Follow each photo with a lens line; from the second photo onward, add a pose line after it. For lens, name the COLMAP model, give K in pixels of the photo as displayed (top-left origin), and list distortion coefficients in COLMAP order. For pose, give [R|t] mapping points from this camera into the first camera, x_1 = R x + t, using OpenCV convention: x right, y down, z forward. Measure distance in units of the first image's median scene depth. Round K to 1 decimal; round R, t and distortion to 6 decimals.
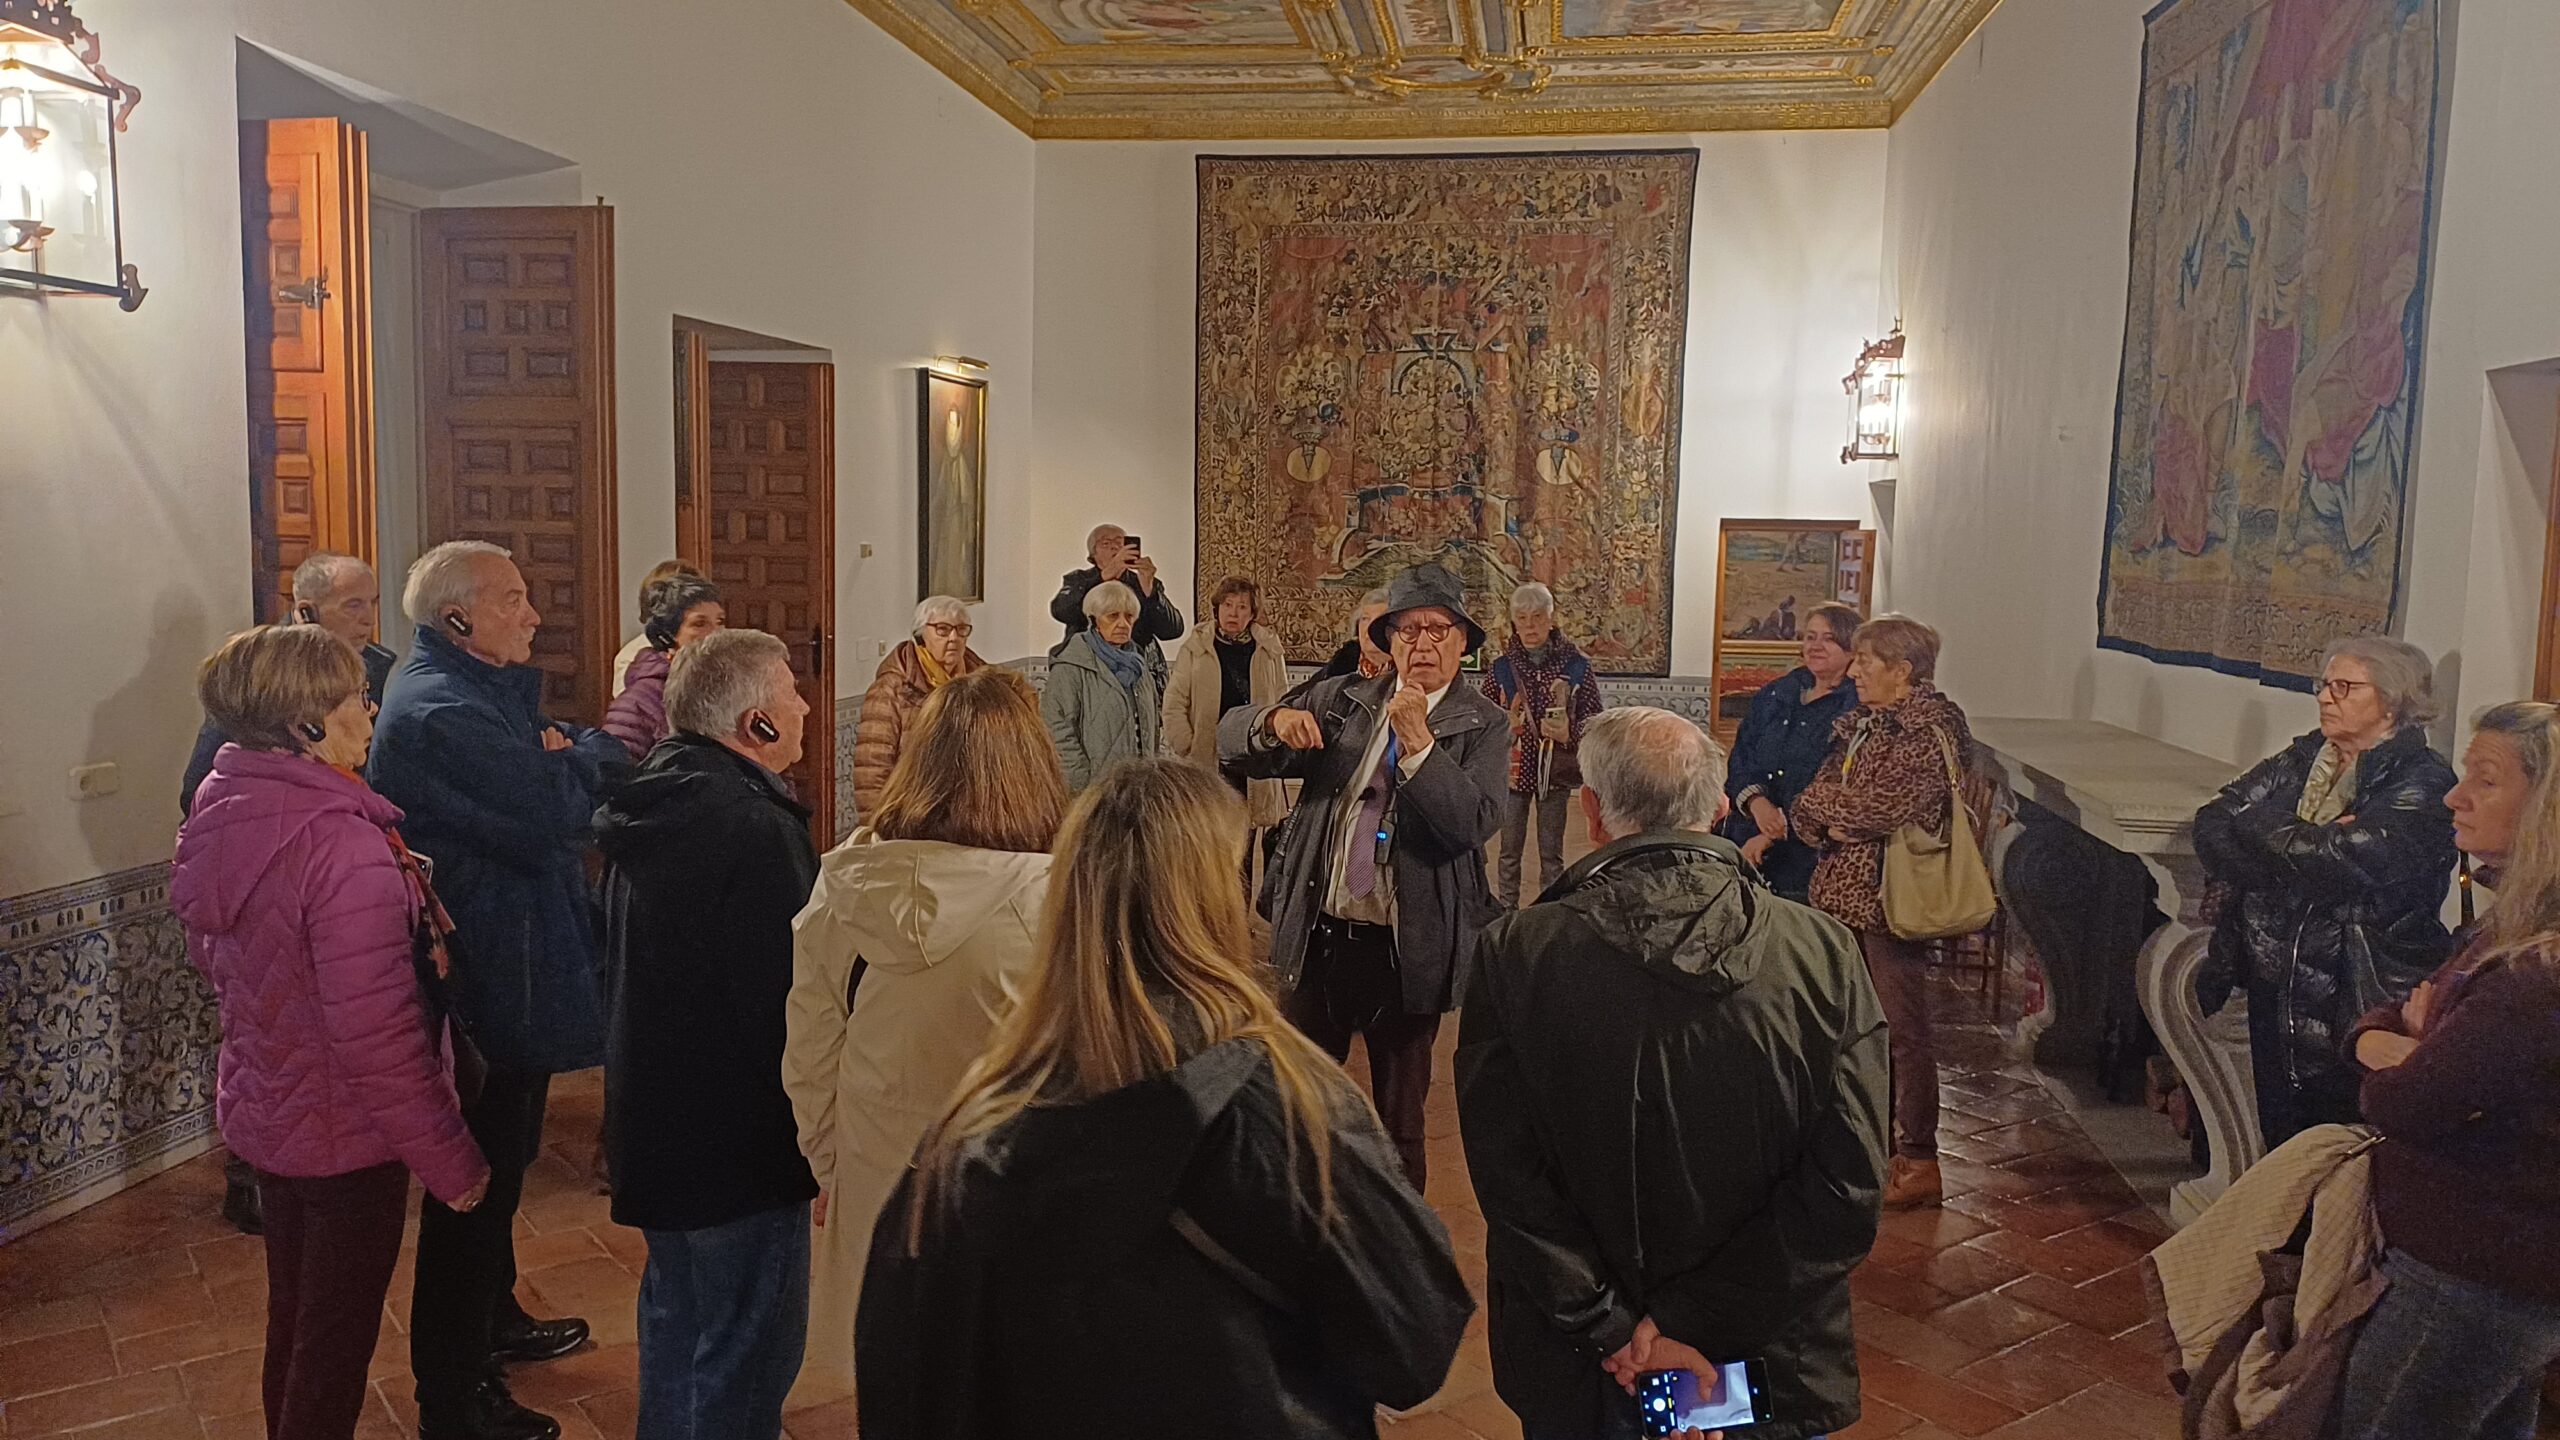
lens RADIAL K [[1865.3, 0, 1219.6], [0, 1865.3, 731.4], [0, 0, 1]] dist [0.057277, -0.027676]
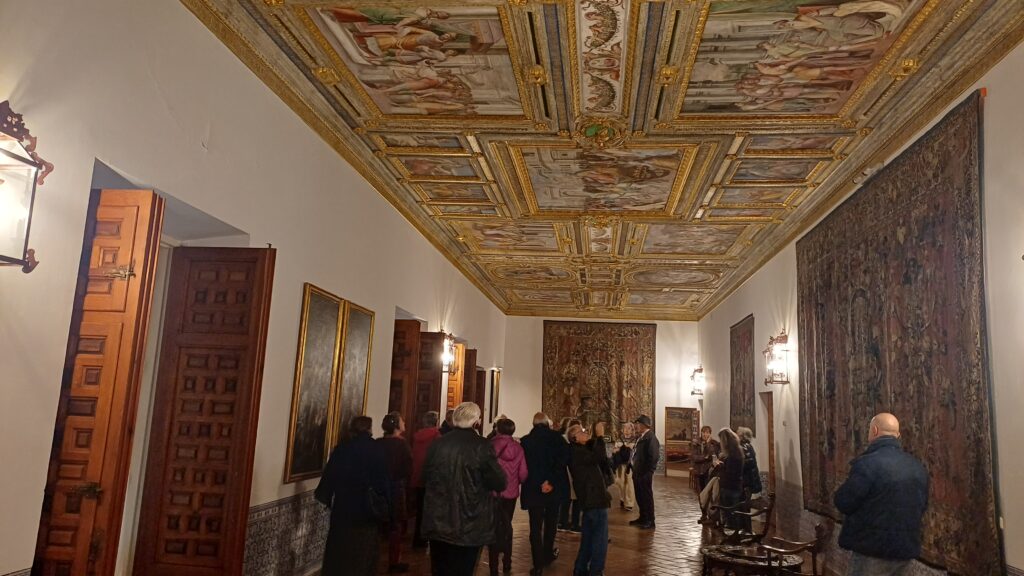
lens RADIAL K [[746.1, 0, 513.4], [0, 746.1, 283.6], [0, 0, 1]] dist [0.057277, -0.027676]
pose [[0.997671, 0.034314, 0.058955, -0.190853], [-0.017311, 0.963332, -0.267755, 0.080841], [-0.065981, 0.266111, 0.961682, -0.705106]]
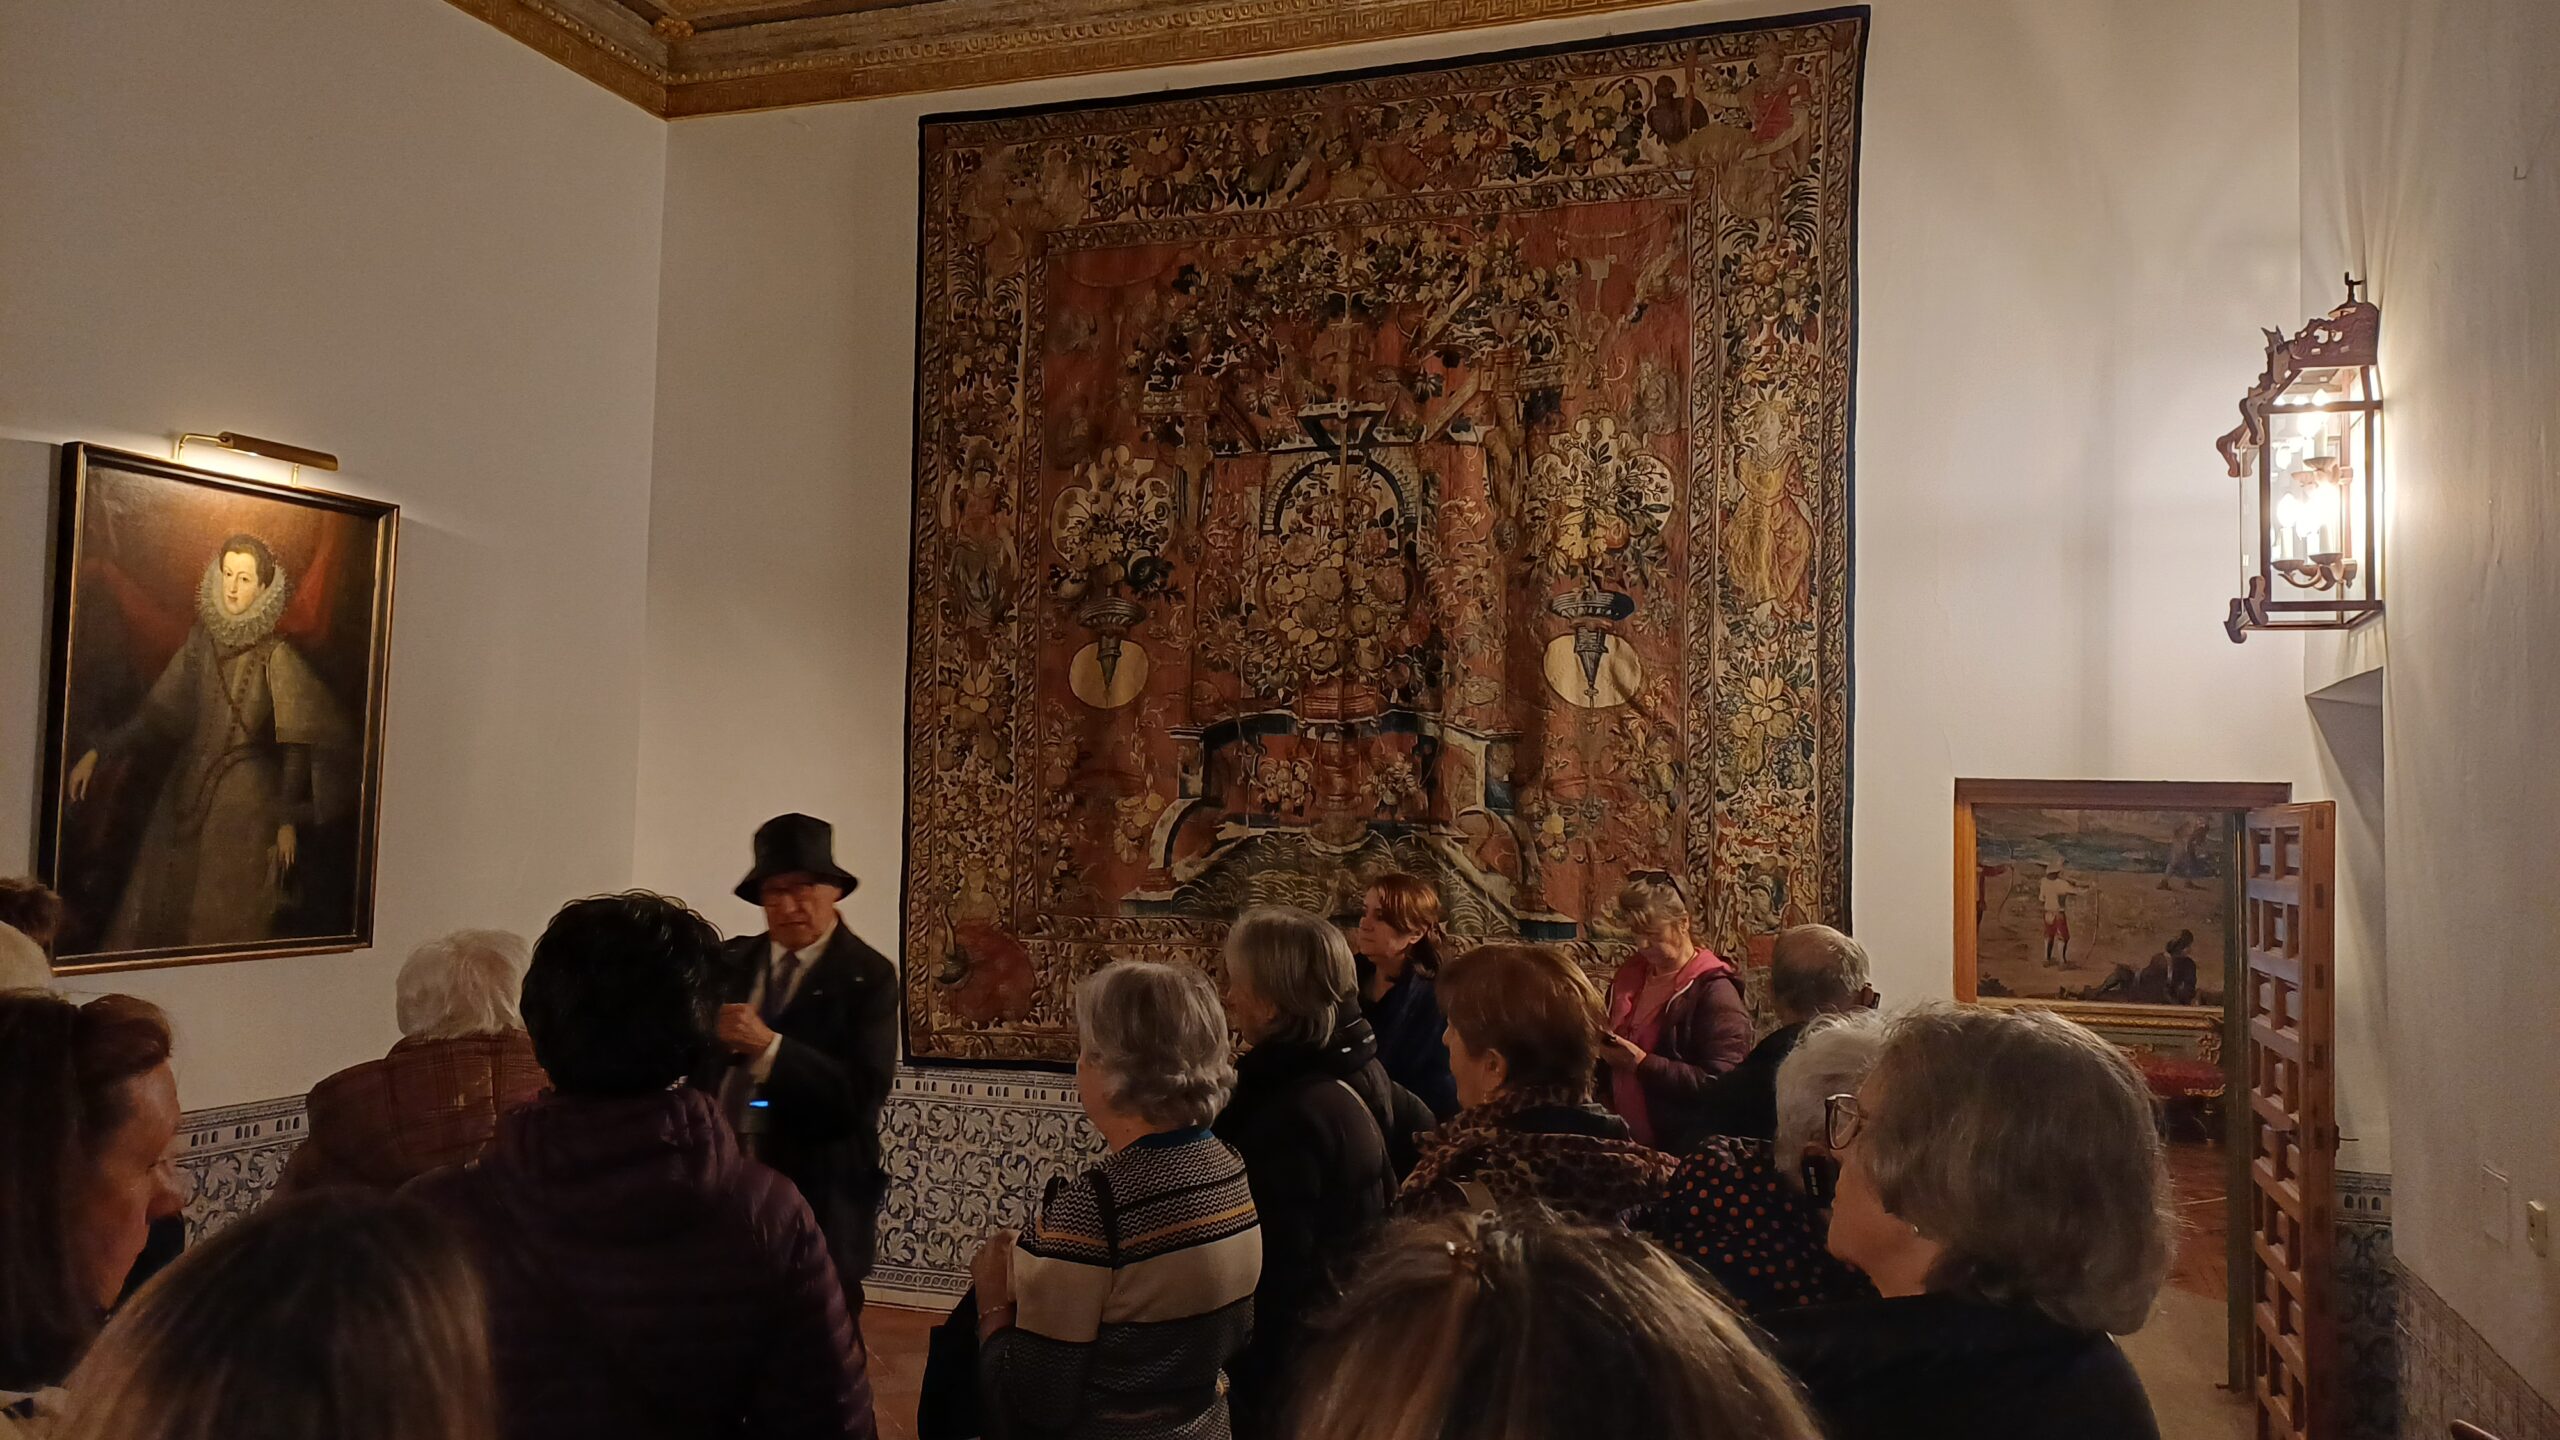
lens RADIAL K [[1865.3, 0, 1263.6], [0, 1865.3, 723.0], [0, 0, 1]] dist [0.057277, -0.027676]
pose [[0.984150, -0.006696, -0.177211, 0.182471], [-0.022526, 0.986473, -0.162371, -0.049156], [0.175901, 0.163789, 0.970686, 0.524860]]
